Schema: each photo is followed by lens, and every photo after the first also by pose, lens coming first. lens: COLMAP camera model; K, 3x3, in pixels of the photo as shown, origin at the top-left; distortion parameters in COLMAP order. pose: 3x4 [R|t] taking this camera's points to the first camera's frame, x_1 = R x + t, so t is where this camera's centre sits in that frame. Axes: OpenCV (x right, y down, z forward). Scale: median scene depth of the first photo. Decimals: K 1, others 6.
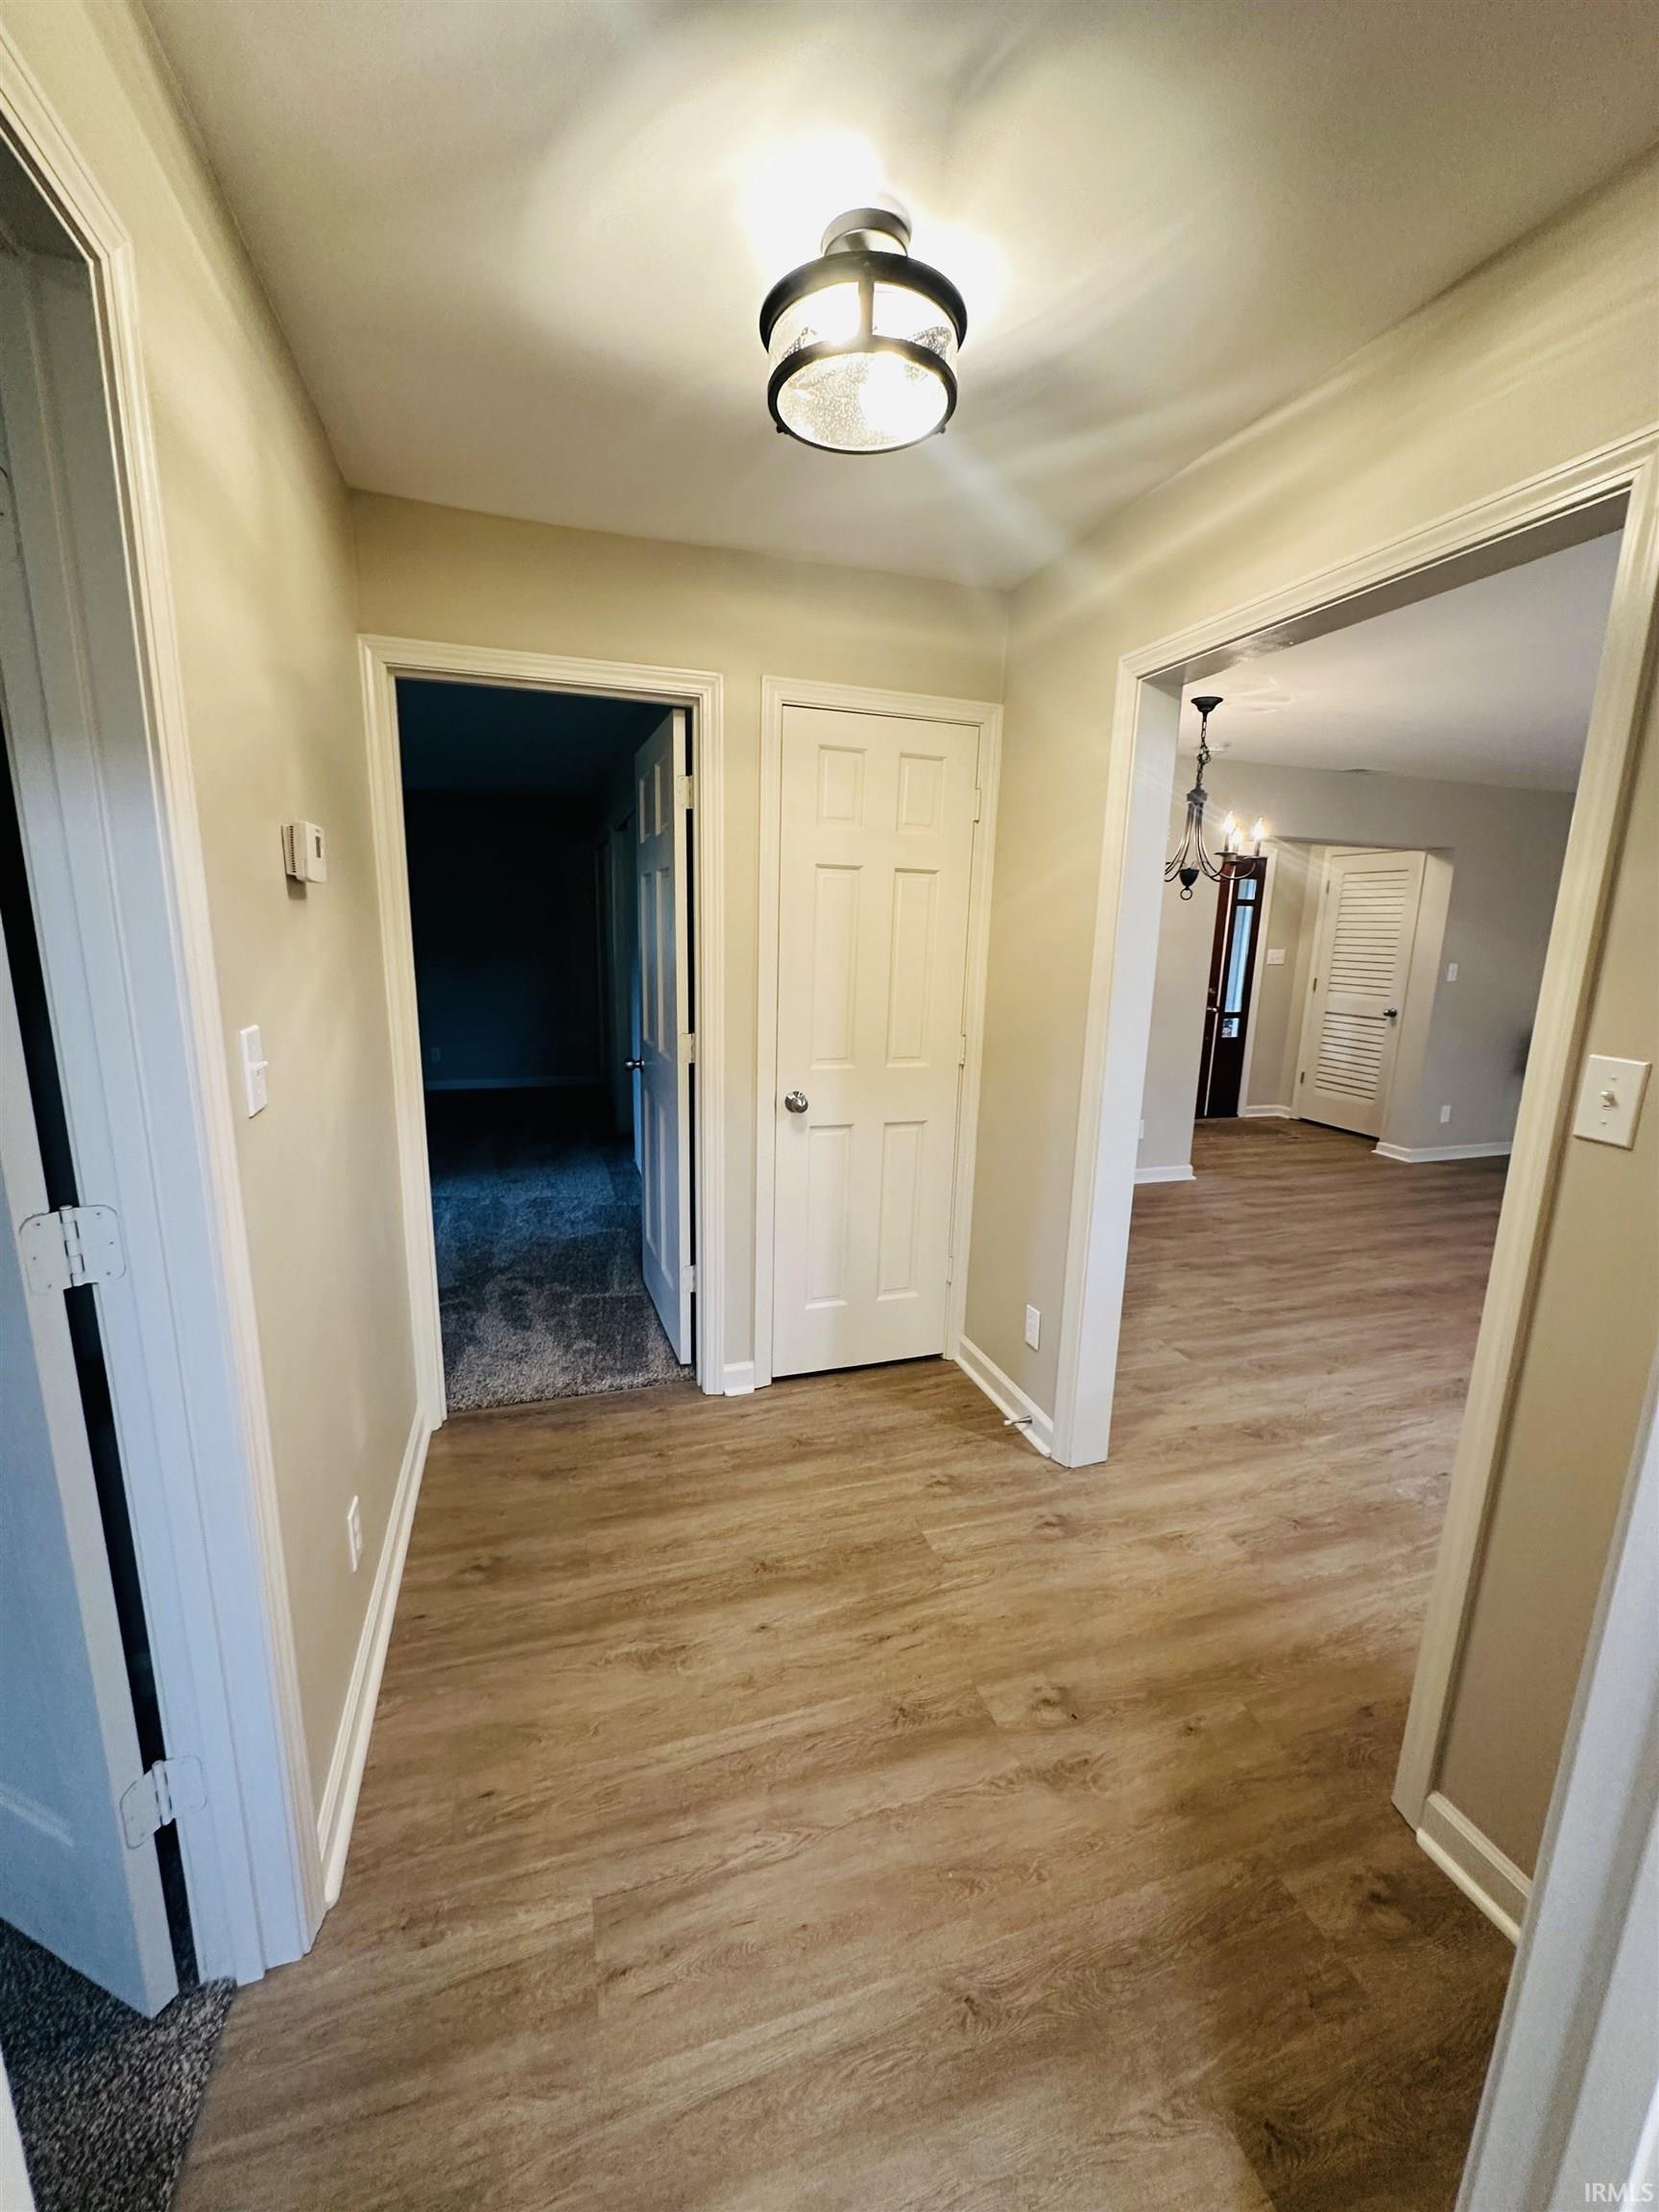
lens RADIAL K [[885.4, 0, 827.2], [0, 885.4, 1113.5], [0, 0, 1]] dist [-0.008006, 0.000149]
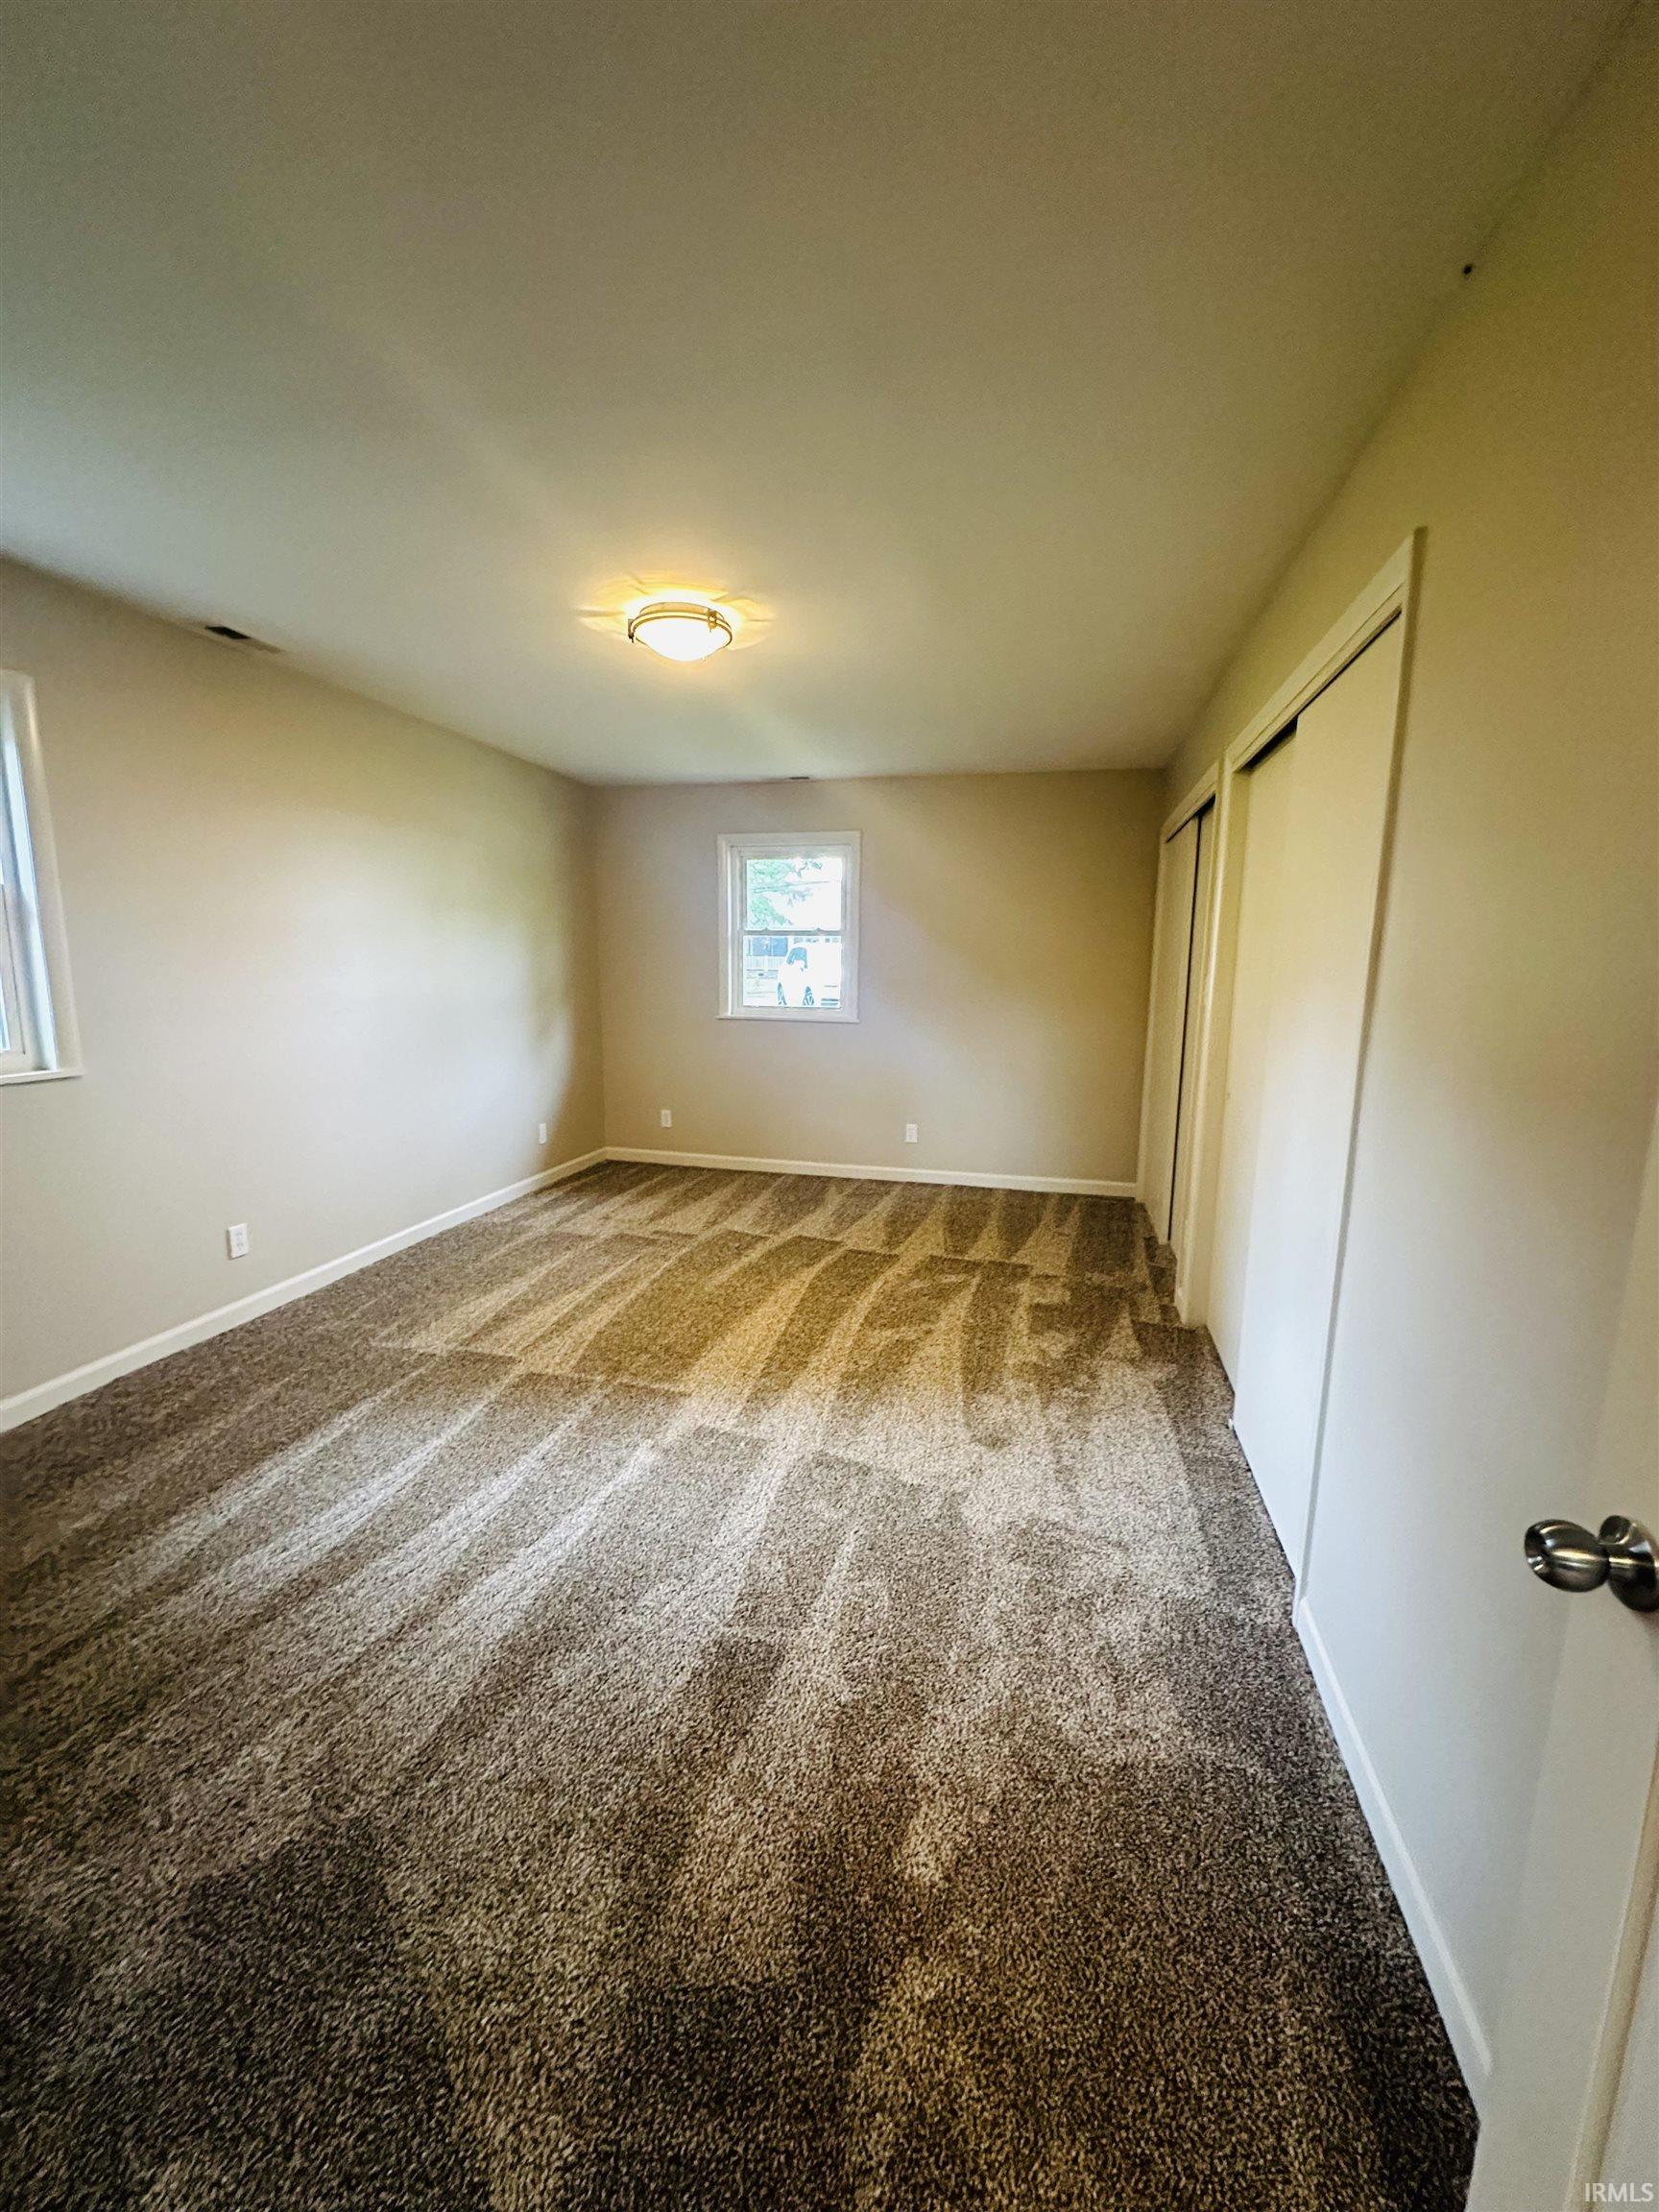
lens RADIAL K [[885.4, 0, 824.4], [0, 885.4, 1102.7], [0, 0, 1]] dist [-0.008006, 0.000149]
pose [[0.848982, 0.076102, -0.522912, -0.195899], [-0.101898, 0.994580, -0.020692, -0.106203], [0.518503, 0.070851, 0.852135, 0.531471]]
